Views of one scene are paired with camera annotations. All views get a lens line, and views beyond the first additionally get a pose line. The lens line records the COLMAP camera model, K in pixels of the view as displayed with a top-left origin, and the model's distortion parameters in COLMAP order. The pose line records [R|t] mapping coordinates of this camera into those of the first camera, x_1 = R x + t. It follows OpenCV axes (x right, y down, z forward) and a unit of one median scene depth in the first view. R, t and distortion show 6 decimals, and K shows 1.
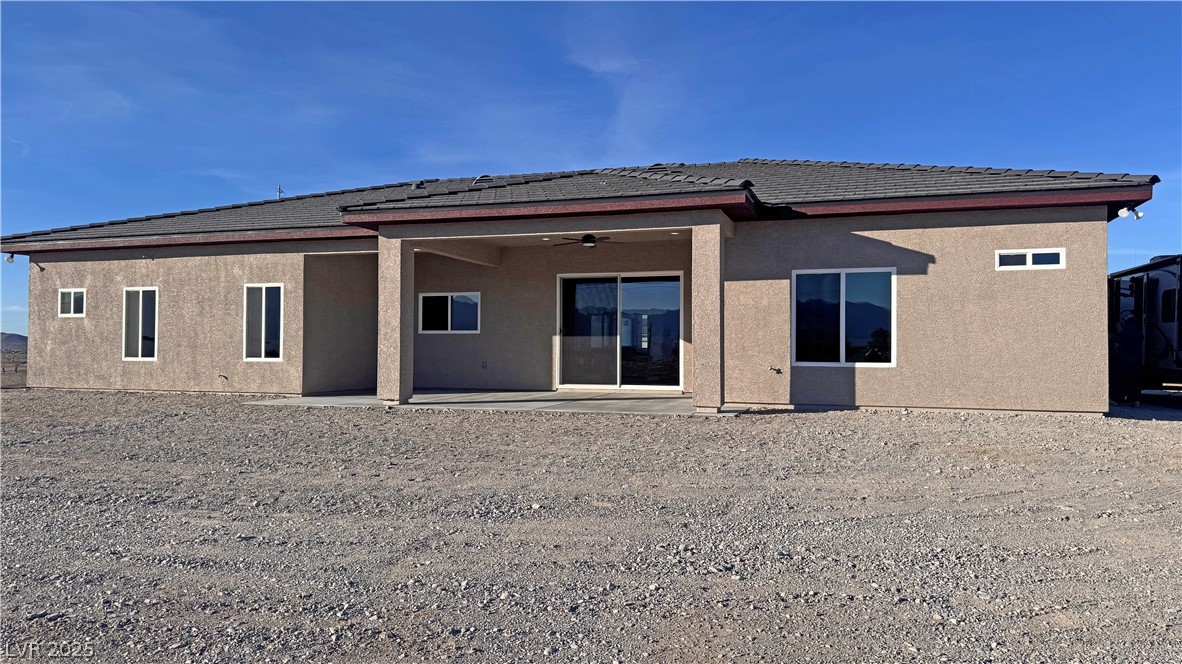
lens RADIAL K [[847.1, 0, 591.0], [0, 847.1, 332.0], [0, 0, 1]] dist [-0.073983, 0.000170]
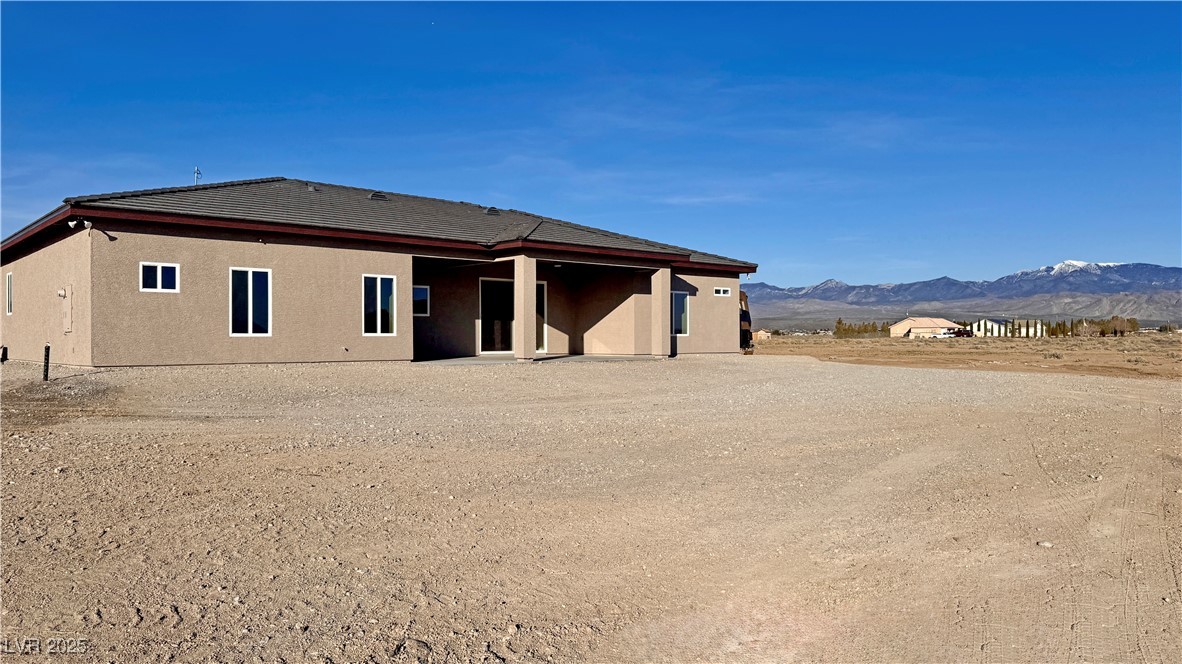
lens RADIAL K [[847.1, 0, 591.0], [0, 847.1, 332.0], [0, 0, 1]] dist [-0.073983, 0.000170]
pose [[0.494294, 0.004113, 0.869285, -1.278205], [-0.014043, 0.999896, 0.003254, 0.019549], [-0.869182, -0.013816, 0.494300, 0.072064]]
